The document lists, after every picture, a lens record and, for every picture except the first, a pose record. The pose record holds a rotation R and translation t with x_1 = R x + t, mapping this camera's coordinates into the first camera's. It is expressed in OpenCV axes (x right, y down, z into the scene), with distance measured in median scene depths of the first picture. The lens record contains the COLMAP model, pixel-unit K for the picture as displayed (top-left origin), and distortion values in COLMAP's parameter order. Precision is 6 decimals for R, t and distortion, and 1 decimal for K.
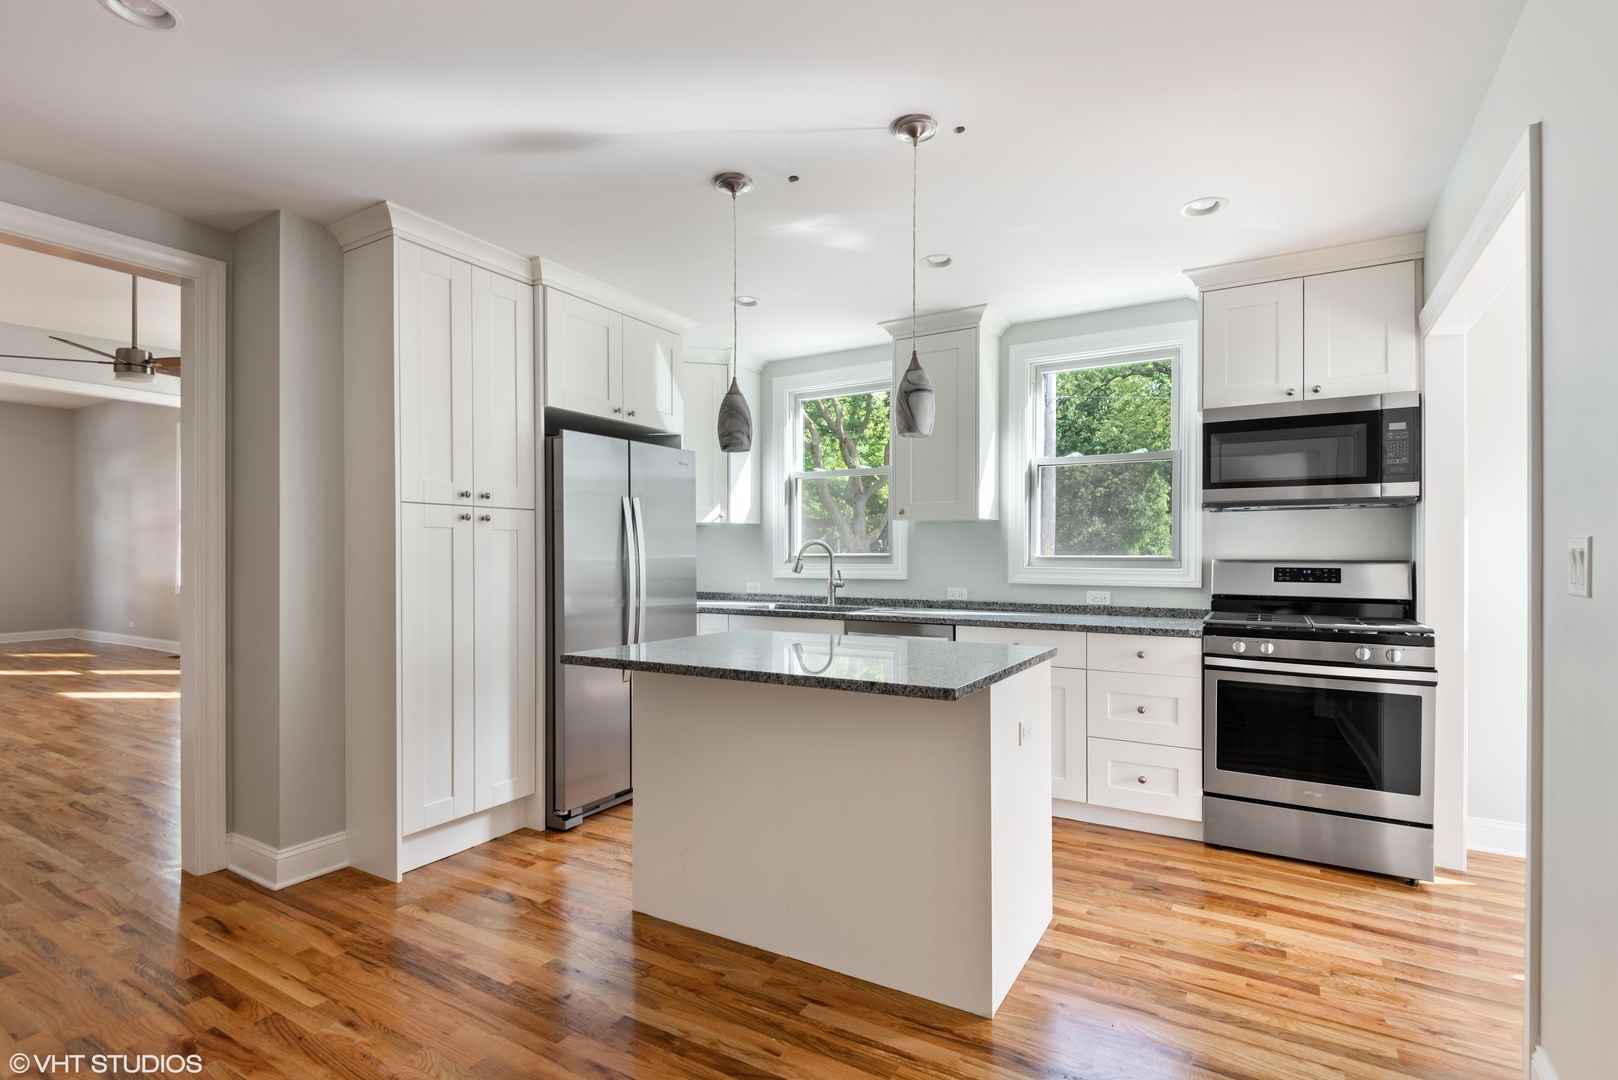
lens RADIAL K [[784.0, 0, 810.4], [0, 784.0, 549.4], [0, 0, 1]] dist [0.005229, 0.000226]
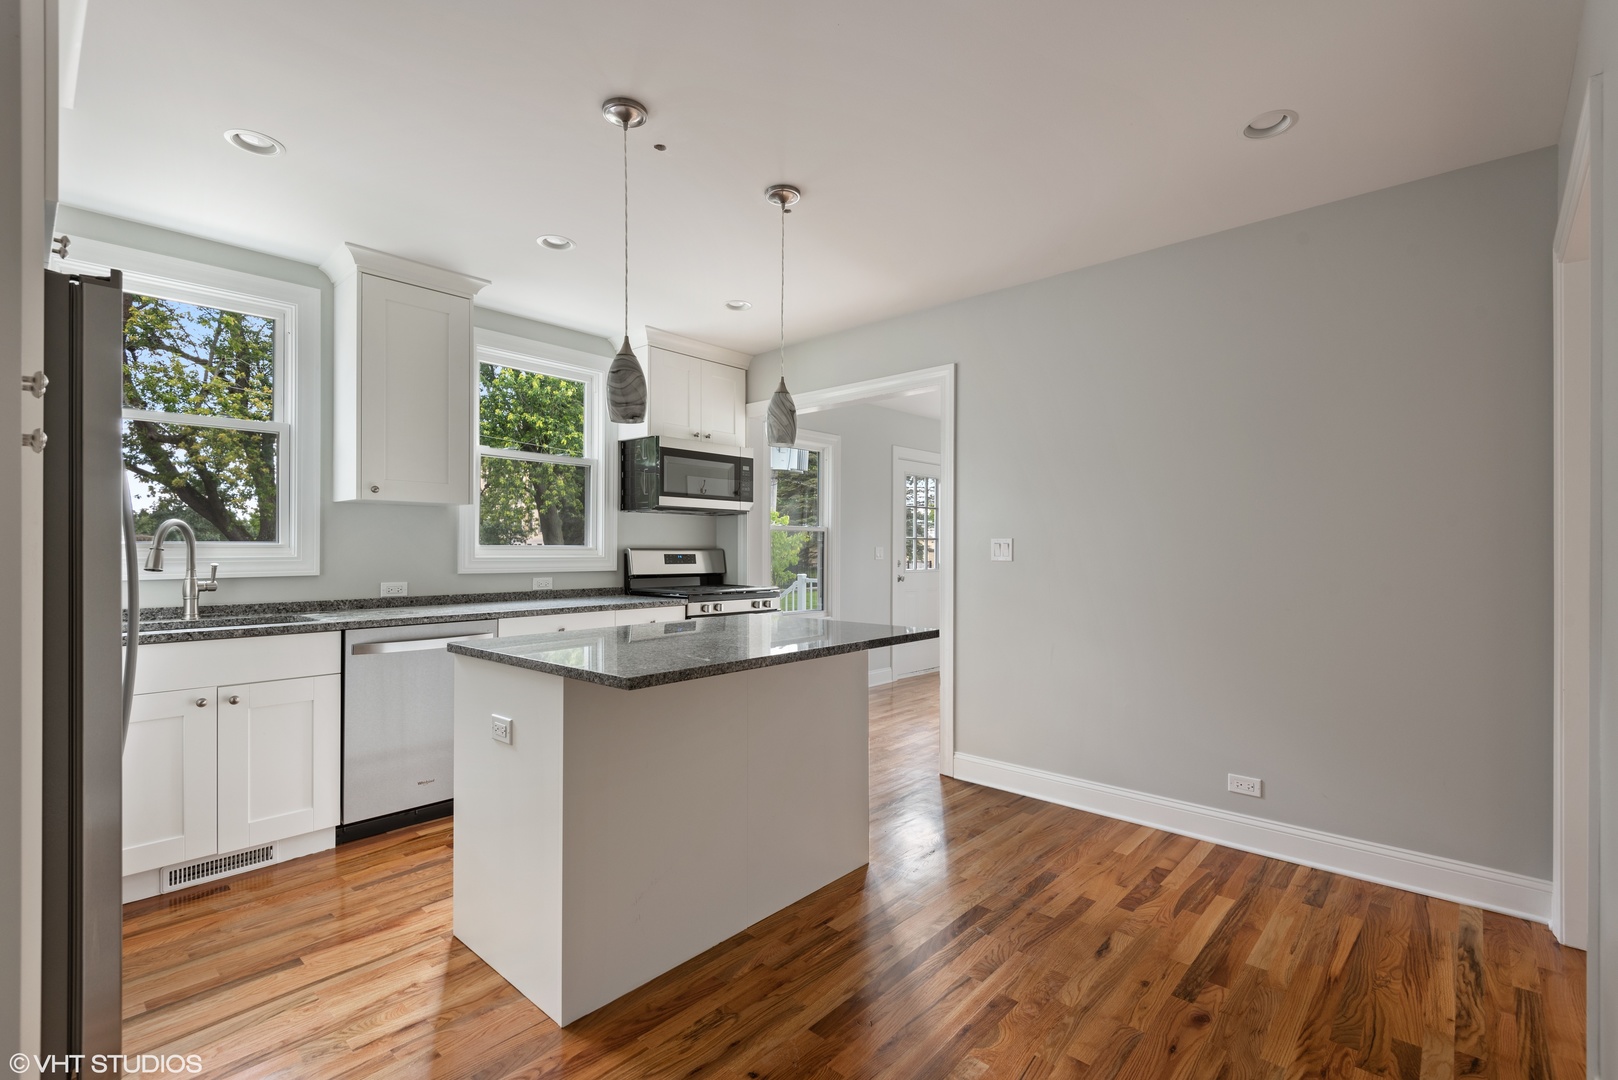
lens RADIAL K [[741.7, 0, 810.9], [0, 741.7, 546.1], [0, 0, 1]] dist [0.016337, 0.000879]
pose [[0.182465, 0.004193, 0.983203, -0.625086], [-0.007511, 0.999968, -0.002871, 0.009912], [-0.983184, -0.006861, 0.182491, 0.469352]]
